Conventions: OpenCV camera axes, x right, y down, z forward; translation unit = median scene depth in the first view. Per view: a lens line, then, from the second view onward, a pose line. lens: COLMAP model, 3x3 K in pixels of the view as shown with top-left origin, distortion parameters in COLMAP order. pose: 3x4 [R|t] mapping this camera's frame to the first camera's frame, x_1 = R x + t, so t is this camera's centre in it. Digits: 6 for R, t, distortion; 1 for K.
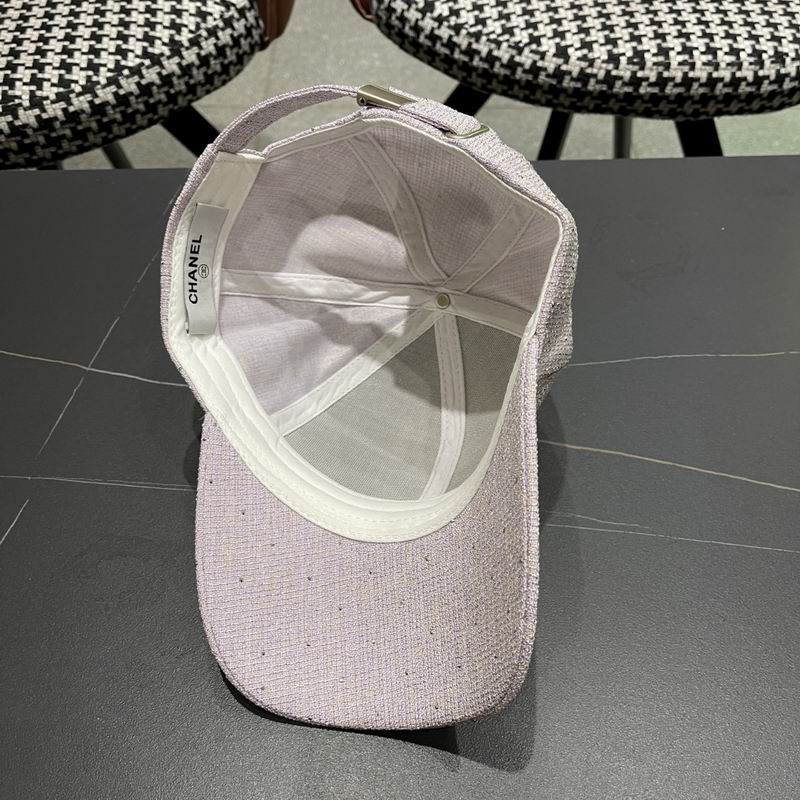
lens RADIAL K [[838.8, 0, 397.2], [0, 838.8, 404.2], [0, 0, 1]] dist [0.023485, 0.000000]
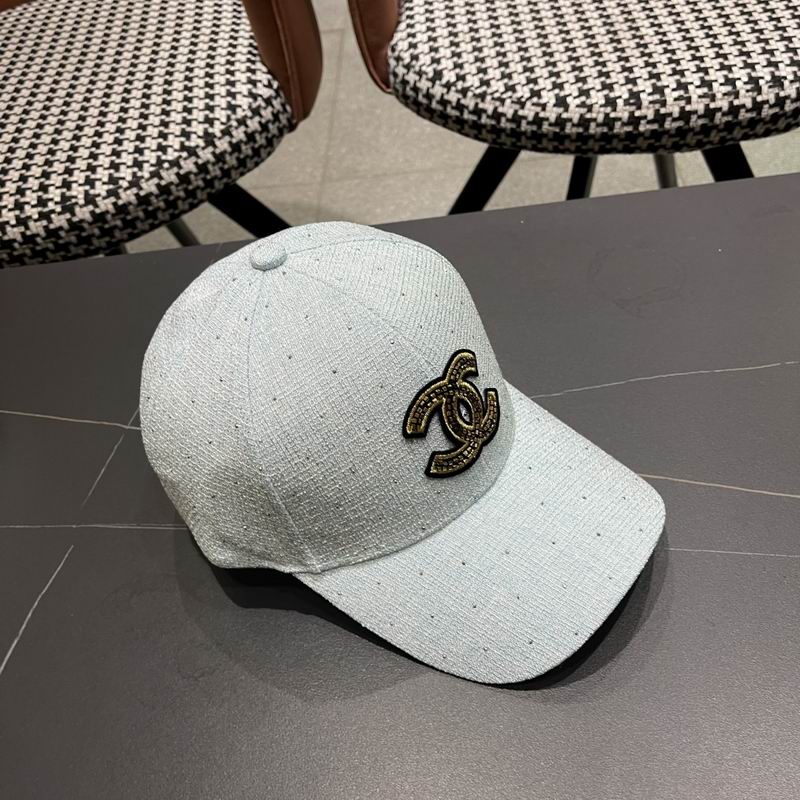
lens RADIAL K [[838.8, 0, 397.3], [0, 838.8, 398.4], [0, 0, 1]] dist [0.023485, 0.000000]
pose [[0.989822, -0.074808, -0.121060, 0.091402], [0.065403, 0.994656, -0.079887, 0.023734], [0.126390, 0.071156, 0.989425, -0.045341]]
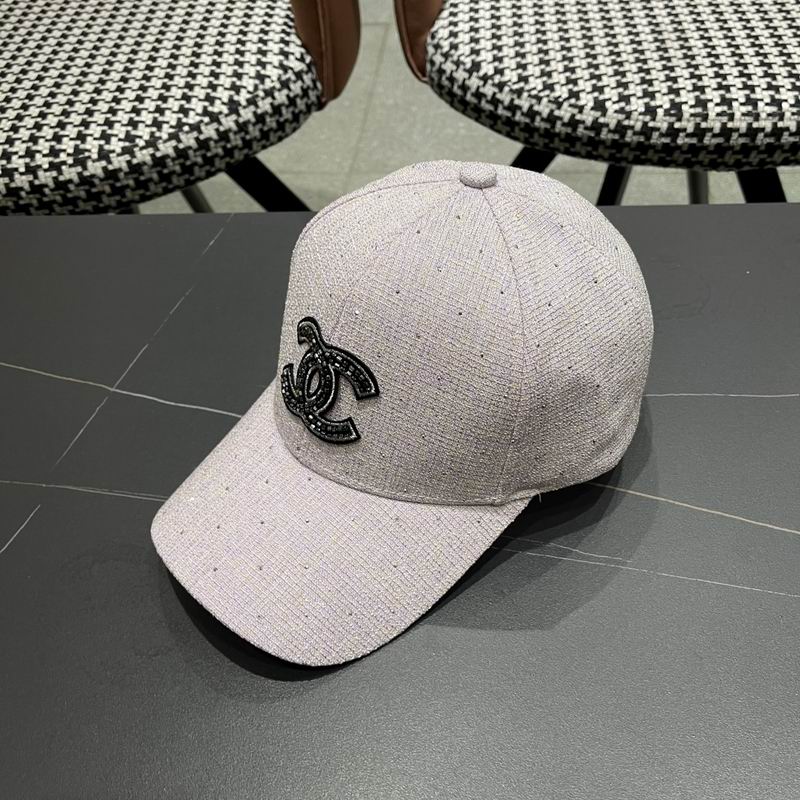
lens RADIAL K [[838.8, 0, 402.7], [0, 838.8, 406.1], [0, 0, 1]] dist [0.023485, 0.000000]
pose [[0.991736, 0.030639, -0.124587, 0.096737], [-0.040704, 0.996039, -0.079057, 0.035405], [0.121671, 0.083475, 0.989054, -0.008004]]
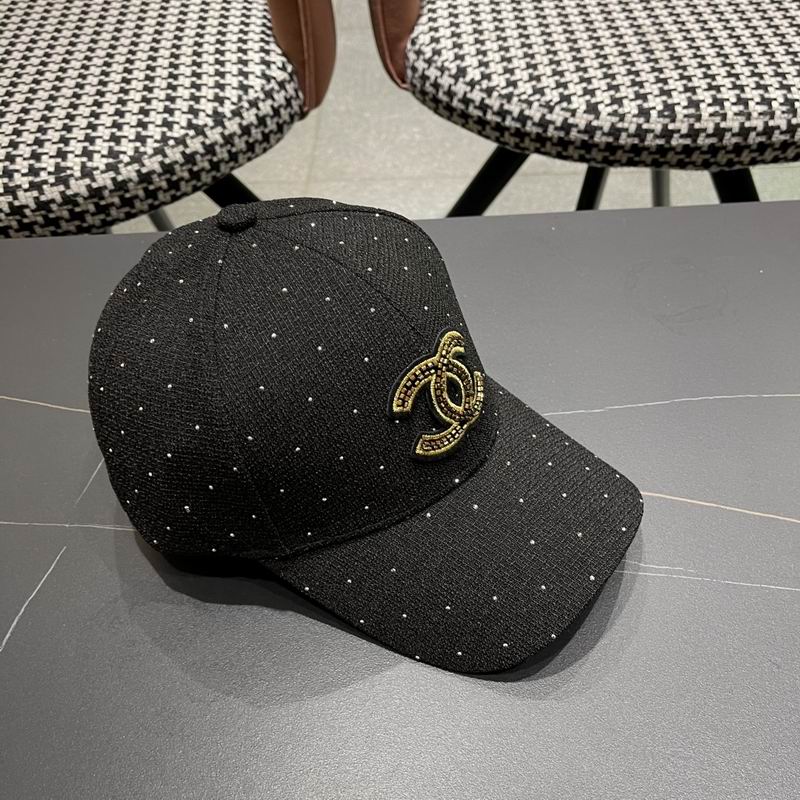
lens RADIAL K [[838.8, 0, 397.1], [0, 838.8, 406.7], [0, 0, 1]] dist [0.023485, 0.000000]
pose [[0.998155, -0.017137, -0.058245, 0.012908], [0.012198, 0.996381, -0.084123, 0.023809], [0.059476, 0.083257, 0.994752, 0.003808]]
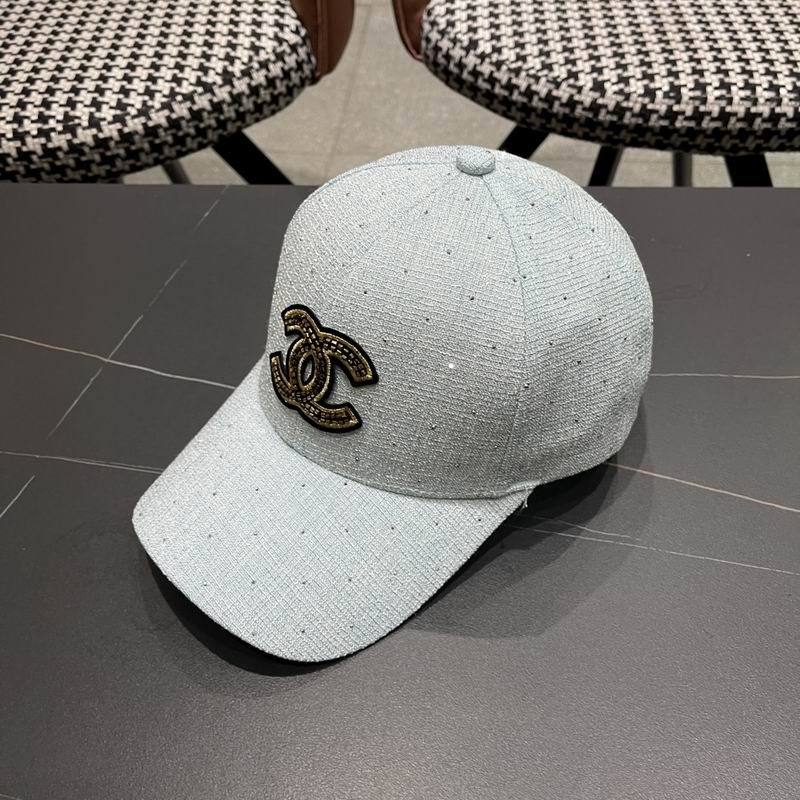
lens RADIAL K [[838.8, 0, 396.2], [0, 838.8, 397.8], [0, 0, 1]] dist [0.023485, 0.000000]
pose [[0.994561, 0.047560, -0.092659, 0.064461], [-0.054679, 0.995617, -0.075870, 0.046769], [0.088645, 0.080524, 0.992803, -0.000489]]
